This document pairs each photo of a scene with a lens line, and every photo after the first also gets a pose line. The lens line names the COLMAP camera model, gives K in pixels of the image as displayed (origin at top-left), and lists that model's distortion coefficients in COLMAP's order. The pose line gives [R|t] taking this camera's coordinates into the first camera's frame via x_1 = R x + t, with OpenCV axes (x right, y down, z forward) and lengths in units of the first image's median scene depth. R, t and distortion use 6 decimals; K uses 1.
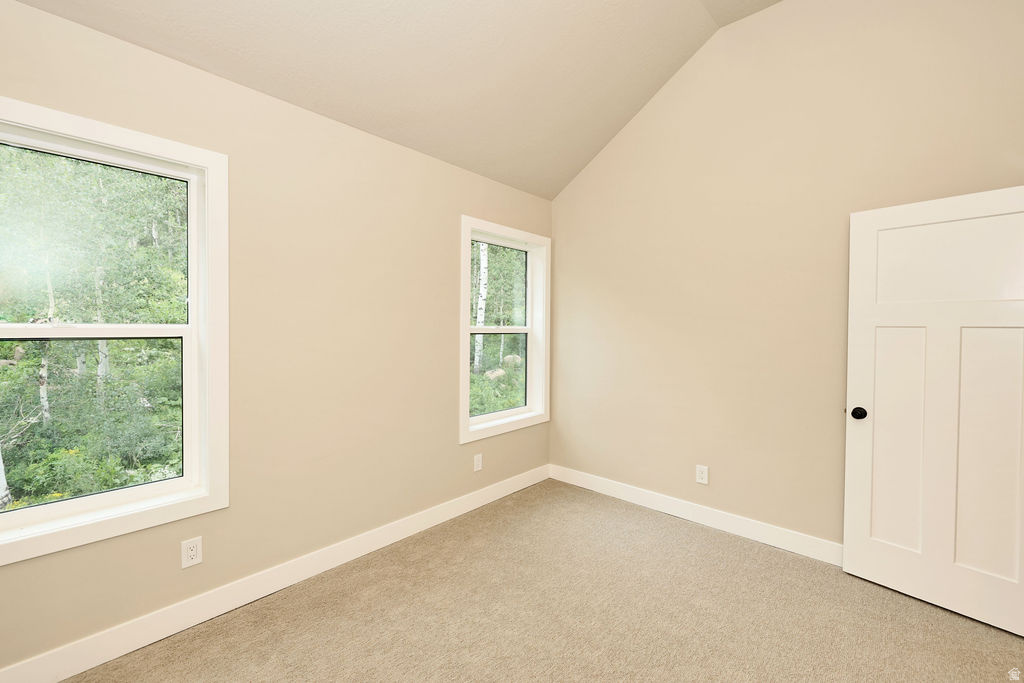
lens RADIAL K [[425.8, 0, 512.1], [0, 425.8, 336.6], [0, 0, 1]] dist [-0.000090, -0.000279]
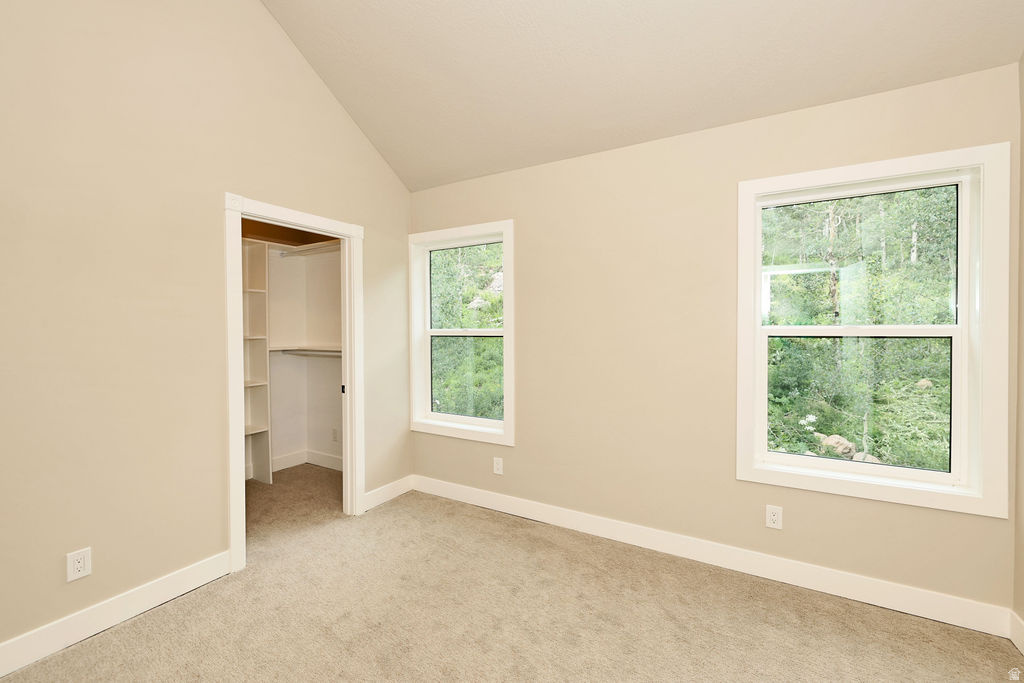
lens RADIAL K [[425.8, 0, 512.4], [0, 425.8, 337.7], [0, 0, 1]] dist [-0.000090, -0.000279]
pose [[0.215165, 0.009432, -0.976532, 0.546516], [-0.016386, 0.999847, 0.006047, -0.002042], [0.976440, 0.014700, 0.215287, 0.433445]]
